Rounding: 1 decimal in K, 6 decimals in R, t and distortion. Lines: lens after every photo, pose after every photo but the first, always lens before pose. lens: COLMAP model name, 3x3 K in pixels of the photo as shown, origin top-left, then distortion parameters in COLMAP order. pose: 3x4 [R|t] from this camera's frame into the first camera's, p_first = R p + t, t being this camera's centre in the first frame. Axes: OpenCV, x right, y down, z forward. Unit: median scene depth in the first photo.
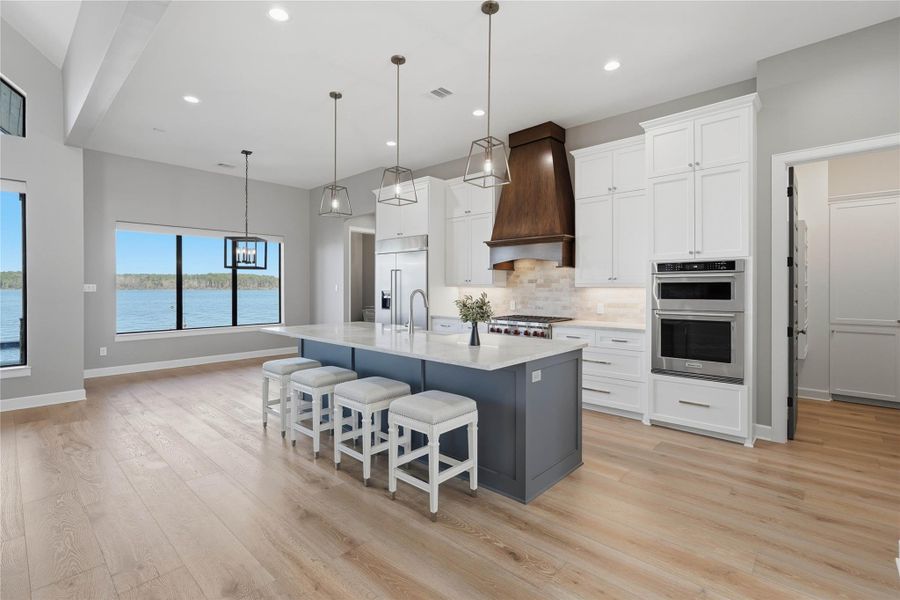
lens RADIAL K [[397.1, 0, 442.4], [0, 397.1, 291.0], [0, 0, 1]] dist [-0.012364, 0.004052]
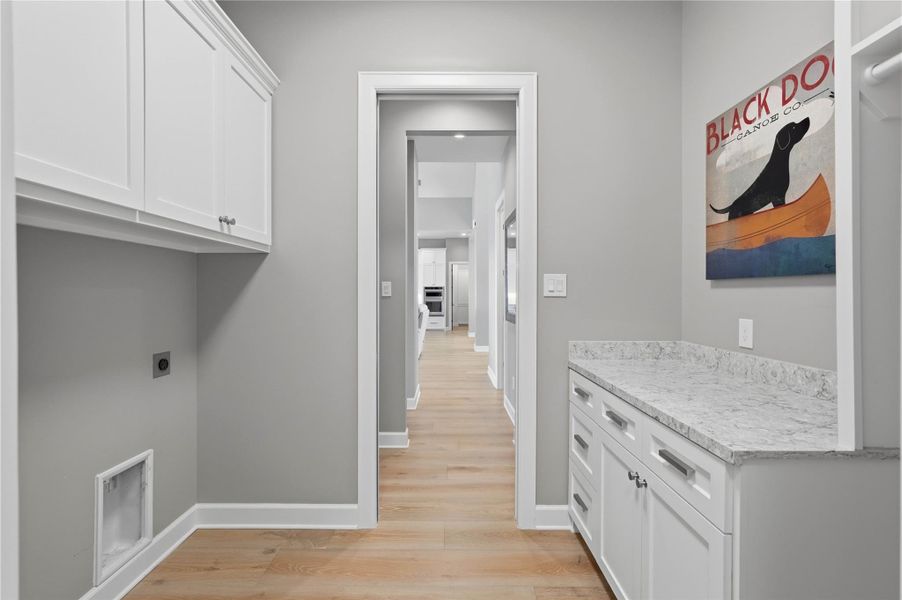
lens RADIAL K [[398.0, 0, 451.6], [0, 398.0, 298.2], [0, 0, 1]] dist [-0.012364, 0.004052]
pose [[0.723001, -0.001006, 0.690846, -2.025403], [0.001376, 0.999999, 0.000016, 0.038549], [-0.690845, 0.000939, 0.723002, -2.041159]]
